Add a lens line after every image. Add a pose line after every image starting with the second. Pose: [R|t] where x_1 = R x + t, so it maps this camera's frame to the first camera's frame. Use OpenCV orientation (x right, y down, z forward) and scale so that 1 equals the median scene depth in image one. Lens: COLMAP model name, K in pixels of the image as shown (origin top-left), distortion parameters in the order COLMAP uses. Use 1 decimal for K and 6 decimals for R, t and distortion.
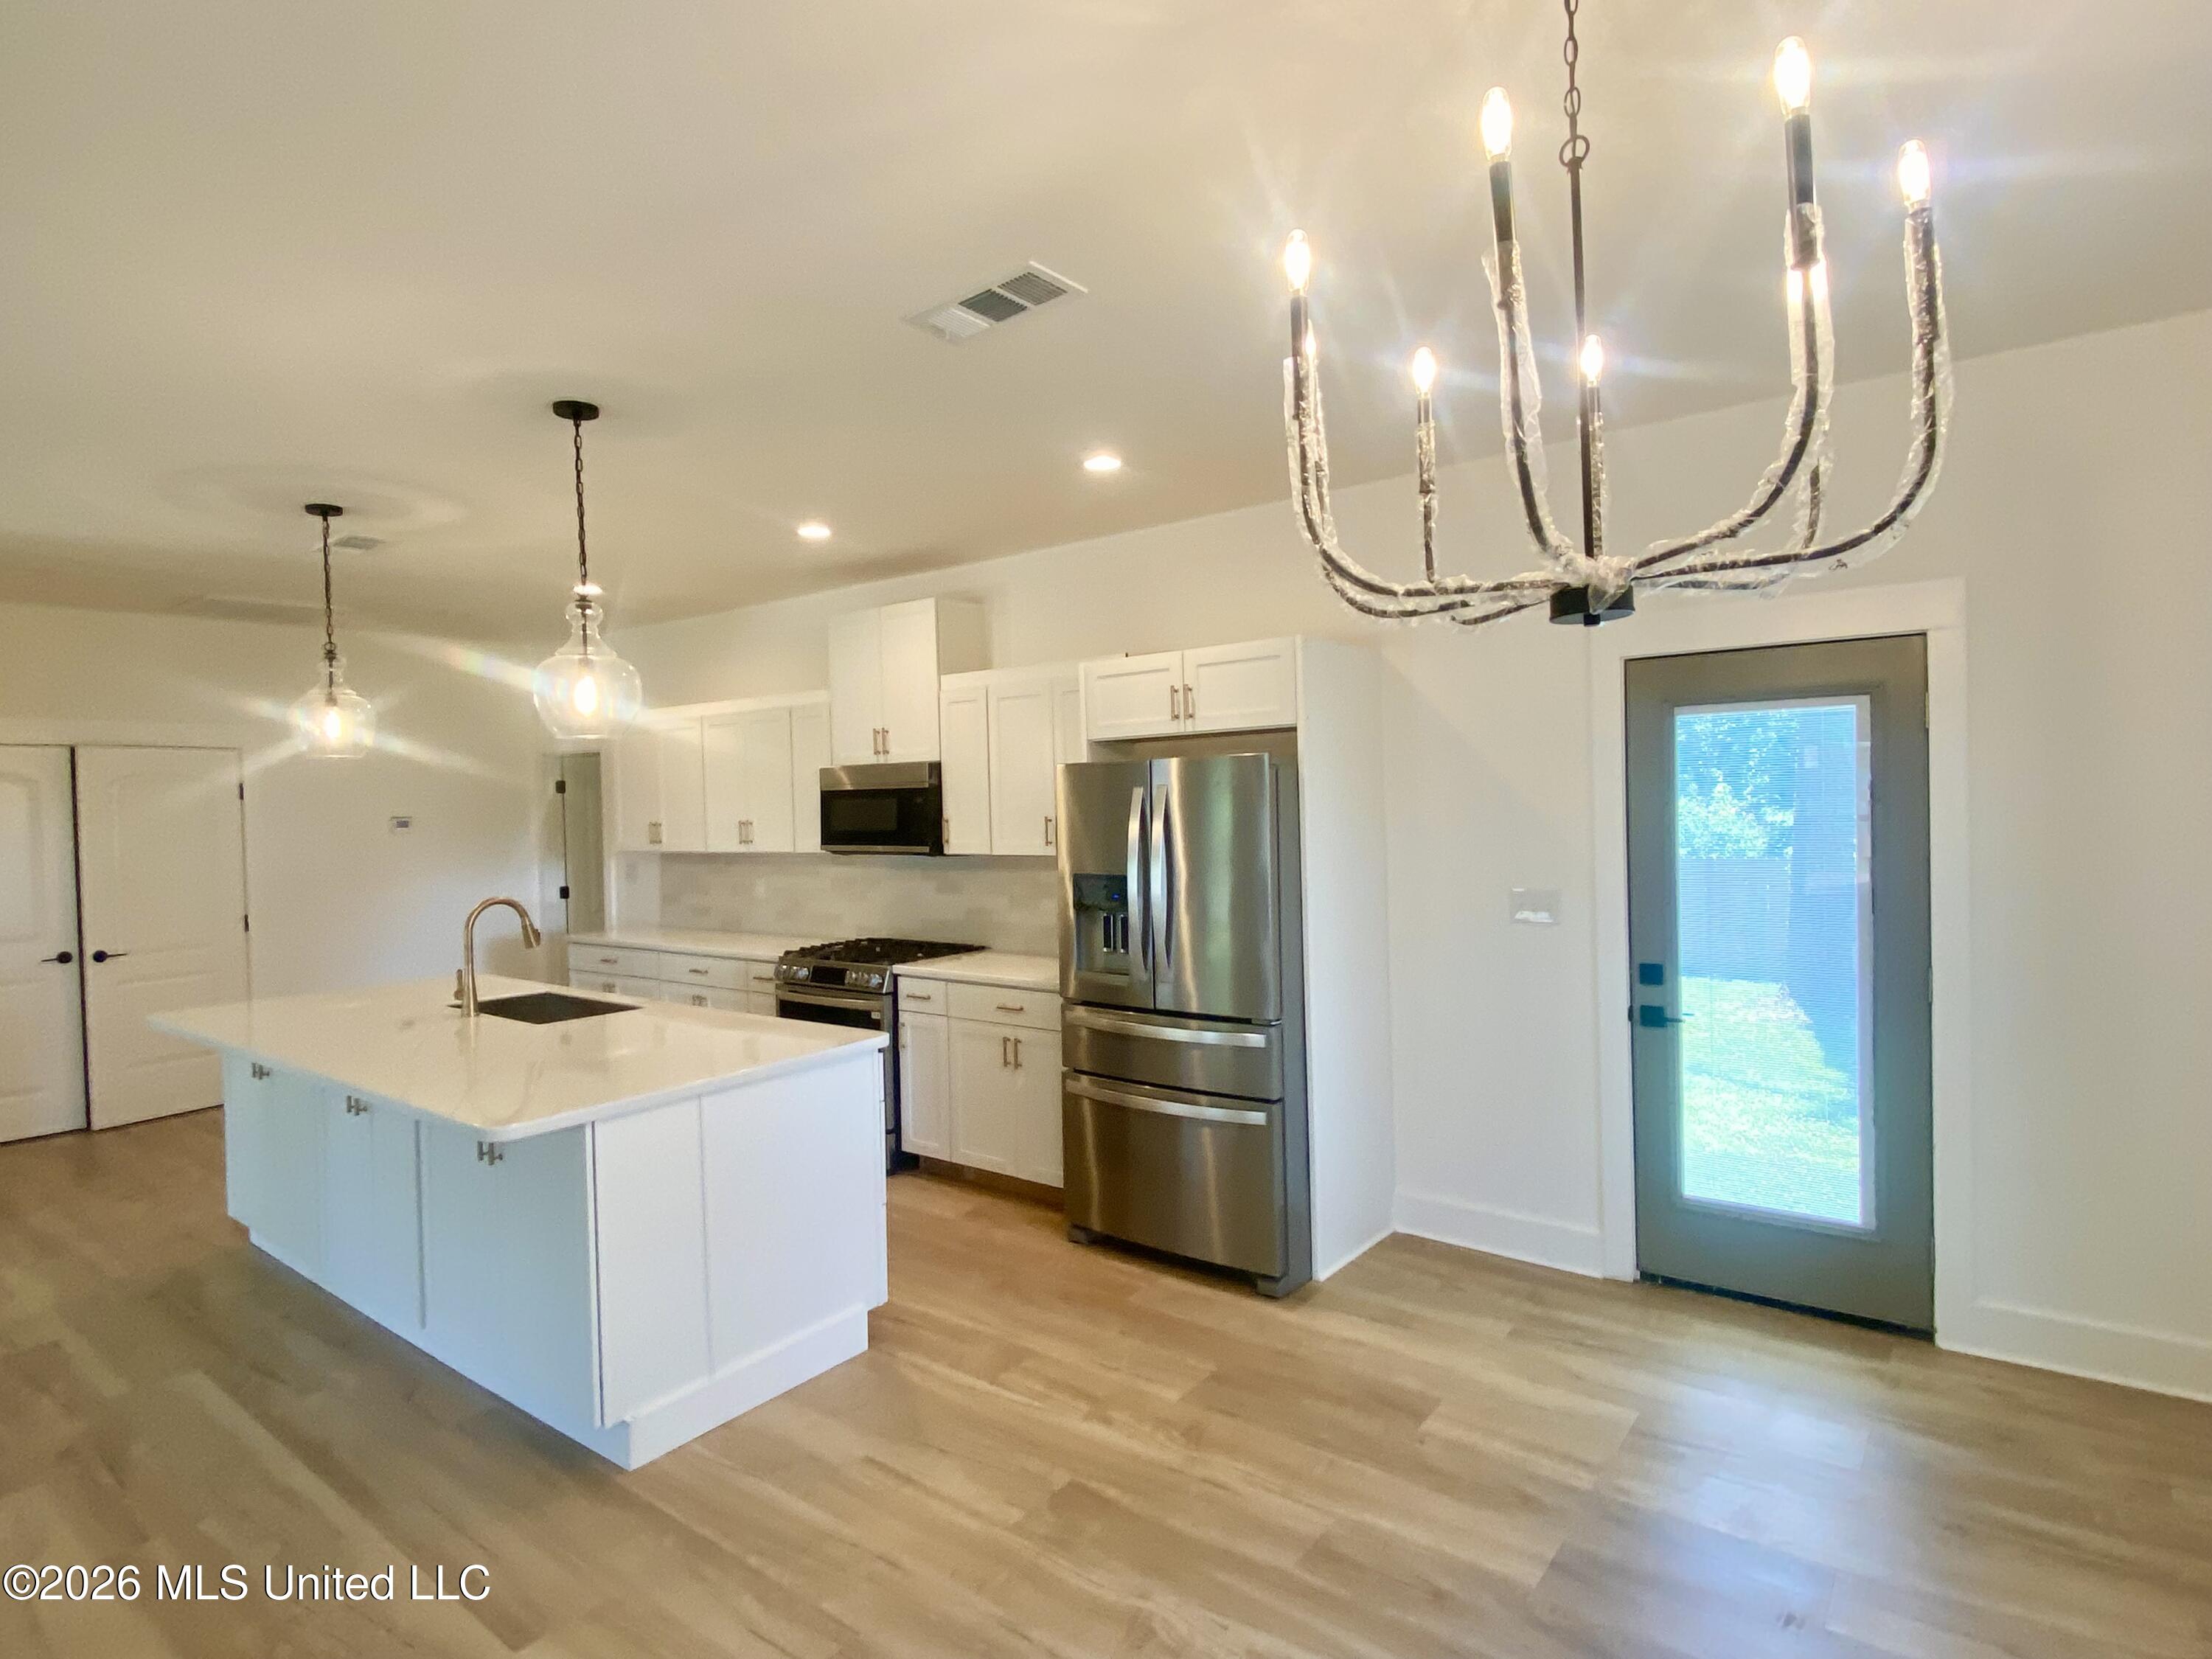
lens RADIAL K [[1181.5, 0, 1100.2], [0, 1181.5, 812.4], [0, 0, 1]] dist [0.038124, -0.032012]
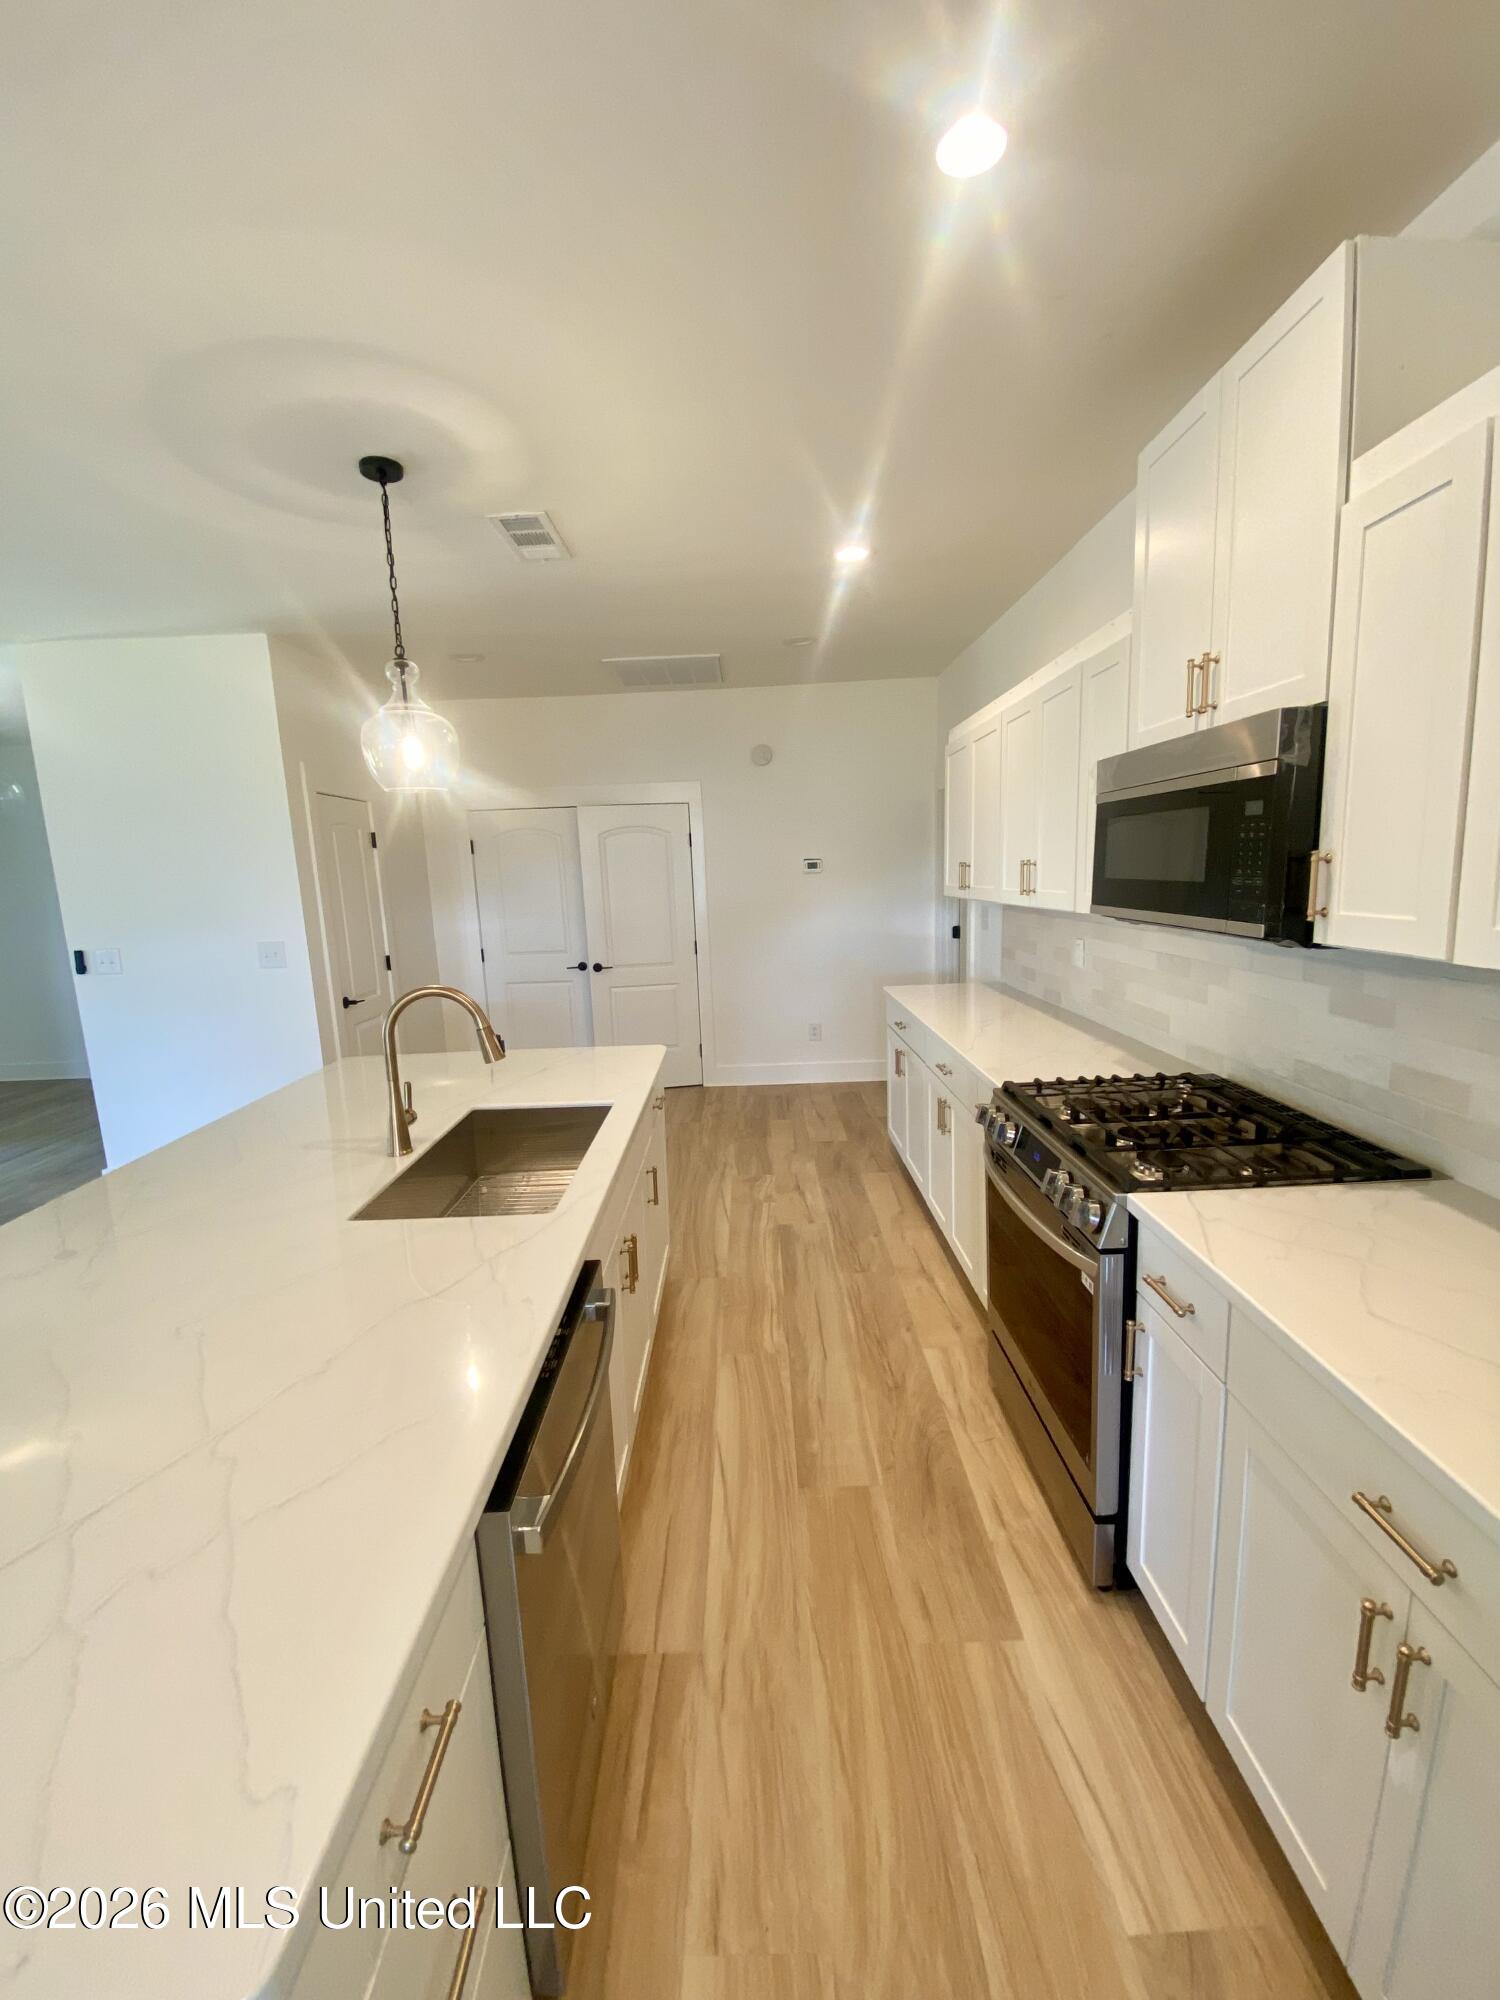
lens RADIAL K [[797.3, 0, 754.4], [0, 797.3, 996.8], [0, 0, 1]] dist [0.025430, -0.020267]
pose [[0.615251, 0.124227, -0.778482, -0.044780], [0.020299, 0.984682, 0.173175, 0.002431], [0.788070, -0.122348, 0.603304, 0.873293]]
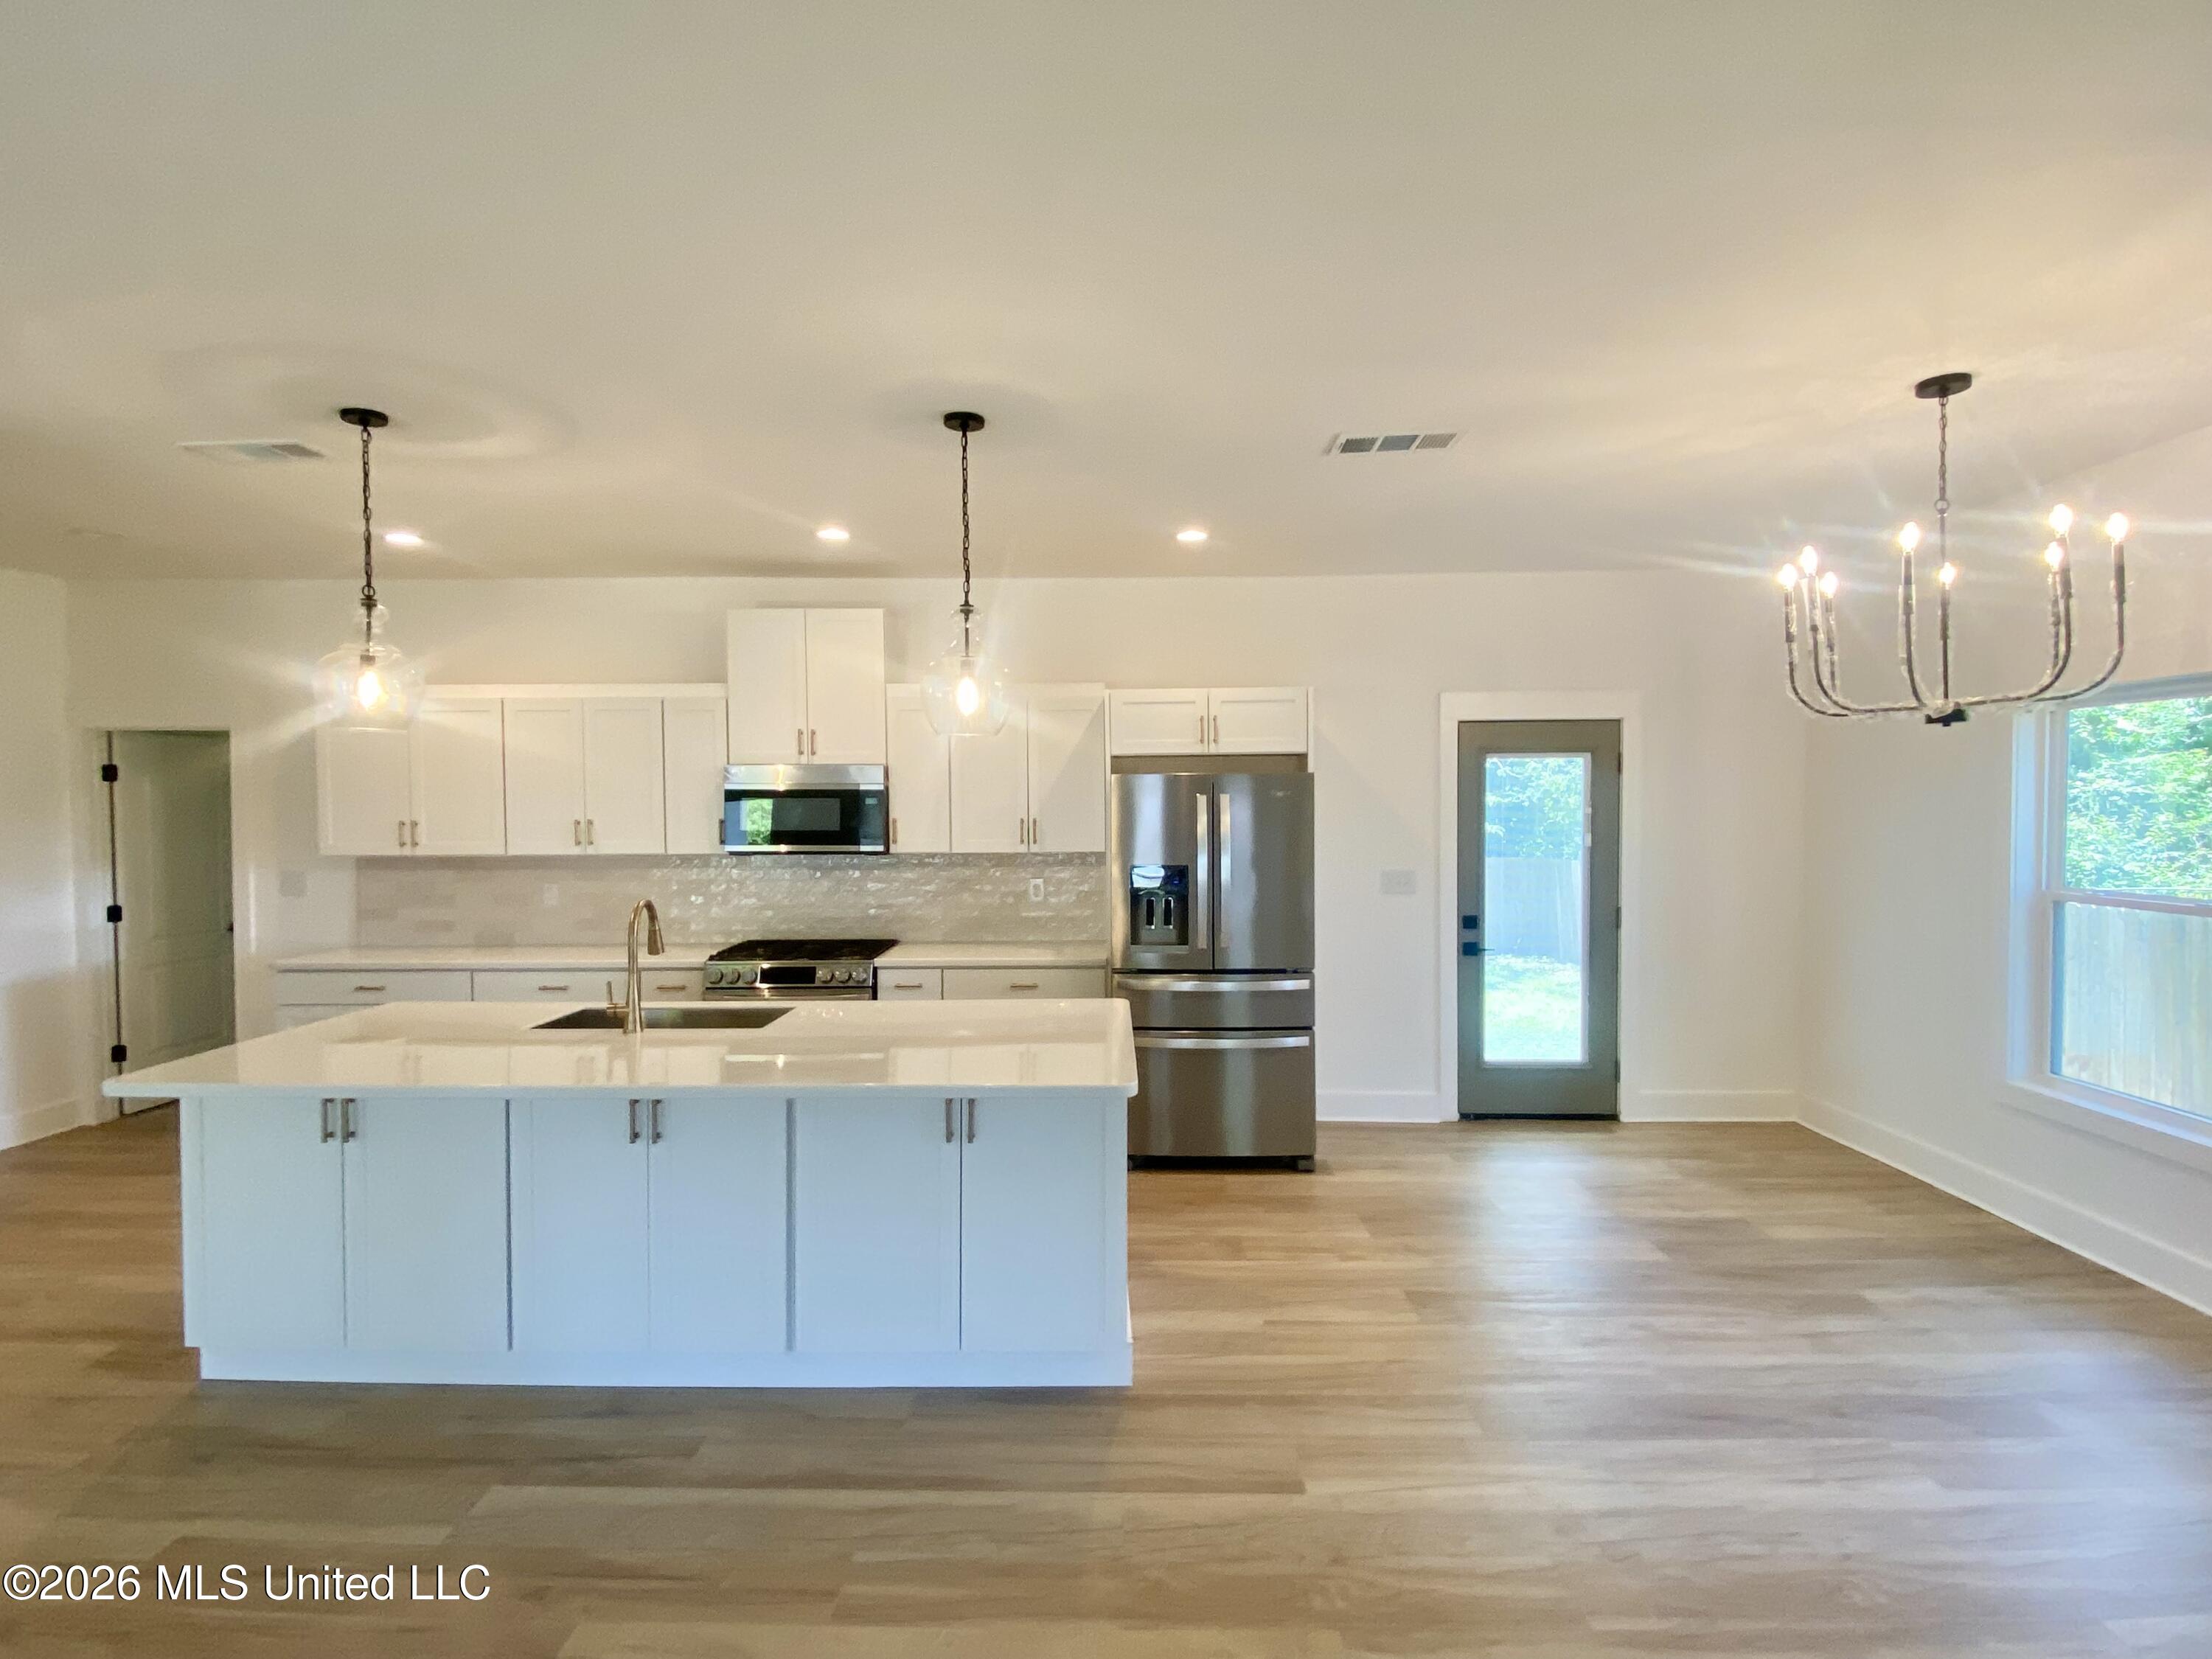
lens RADIAL K [[1101.3, 0, 1113.4], [0, 1101.3, 827.1], [0, 0, 1]] dist [0.034990, -0.026886]
pose [[0.792603, 0.007468, 0.609693, -0.733692], [-0.009655, 0.999953, 0.000304, 0.012778], [-0.609662, -0.006127, 0.792638, 0.120929]]
